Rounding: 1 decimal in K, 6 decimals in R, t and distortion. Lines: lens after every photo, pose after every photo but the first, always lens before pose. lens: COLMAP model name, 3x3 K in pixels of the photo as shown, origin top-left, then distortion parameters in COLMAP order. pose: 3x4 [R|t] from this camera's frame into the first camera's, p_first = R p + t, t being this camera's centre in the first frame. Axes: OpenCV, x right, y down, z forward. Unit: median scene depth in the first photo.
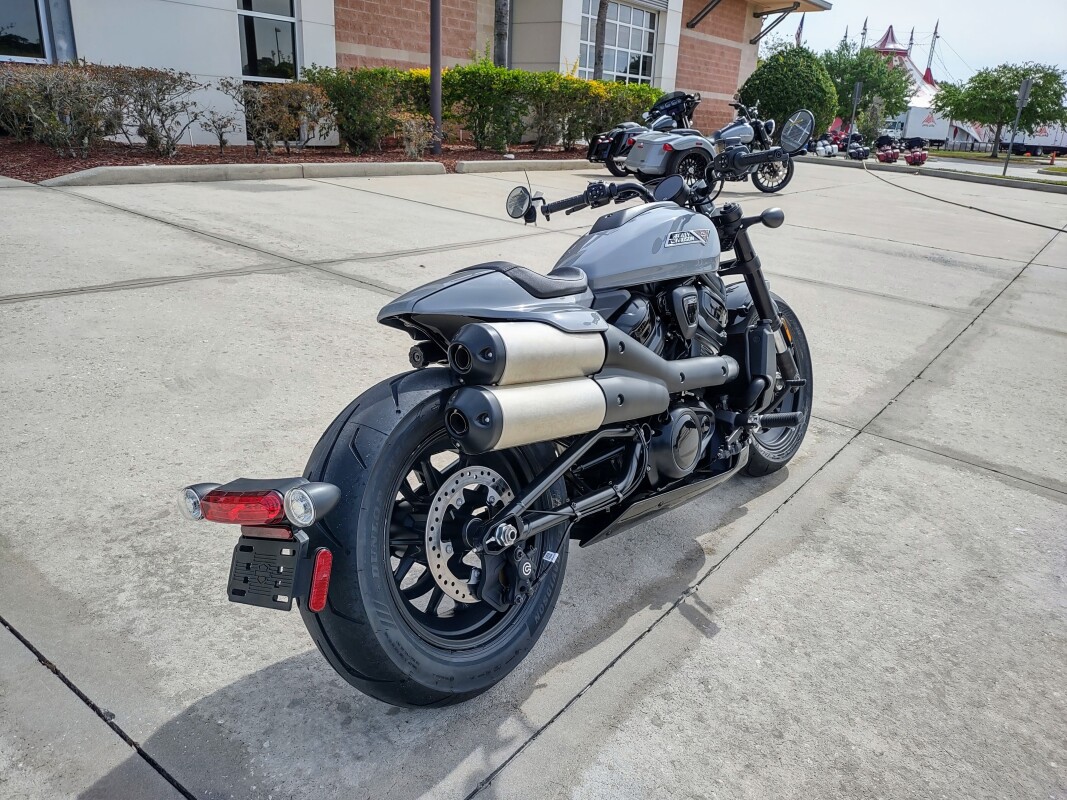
lens RADIAL K [[780.6, 0, 533.5], [0, 780.6, 400.0], [0, 0, 1]] dist [0.003813, -0.005471]
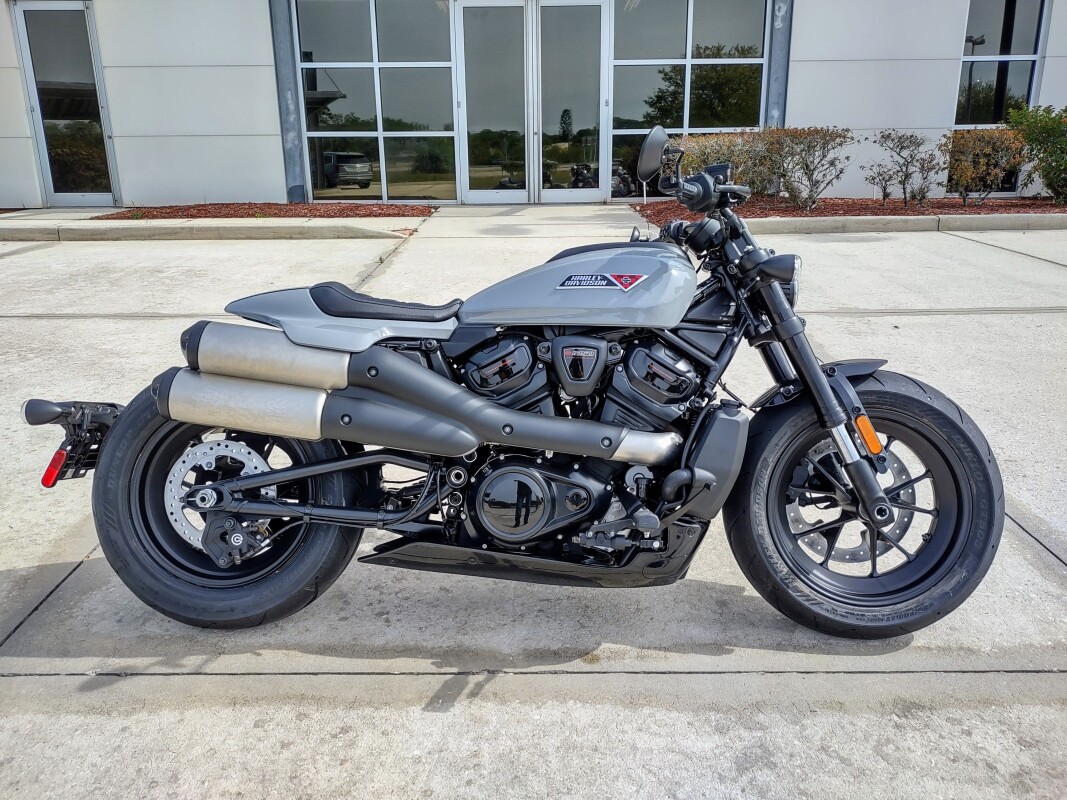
lens RADIAL K [[798.4, 0, 533.5], [0, 798.4, 400.0], [0, 0, 1]] dist [0.001686, -0.000205]
pose [[0.614667, 0.171777, -0.769855, 0.708153], [-0.226743, 0.973284, 0.036132, -0.079787], [0.755495, 0.152351, 0.637195, 0.335604]]
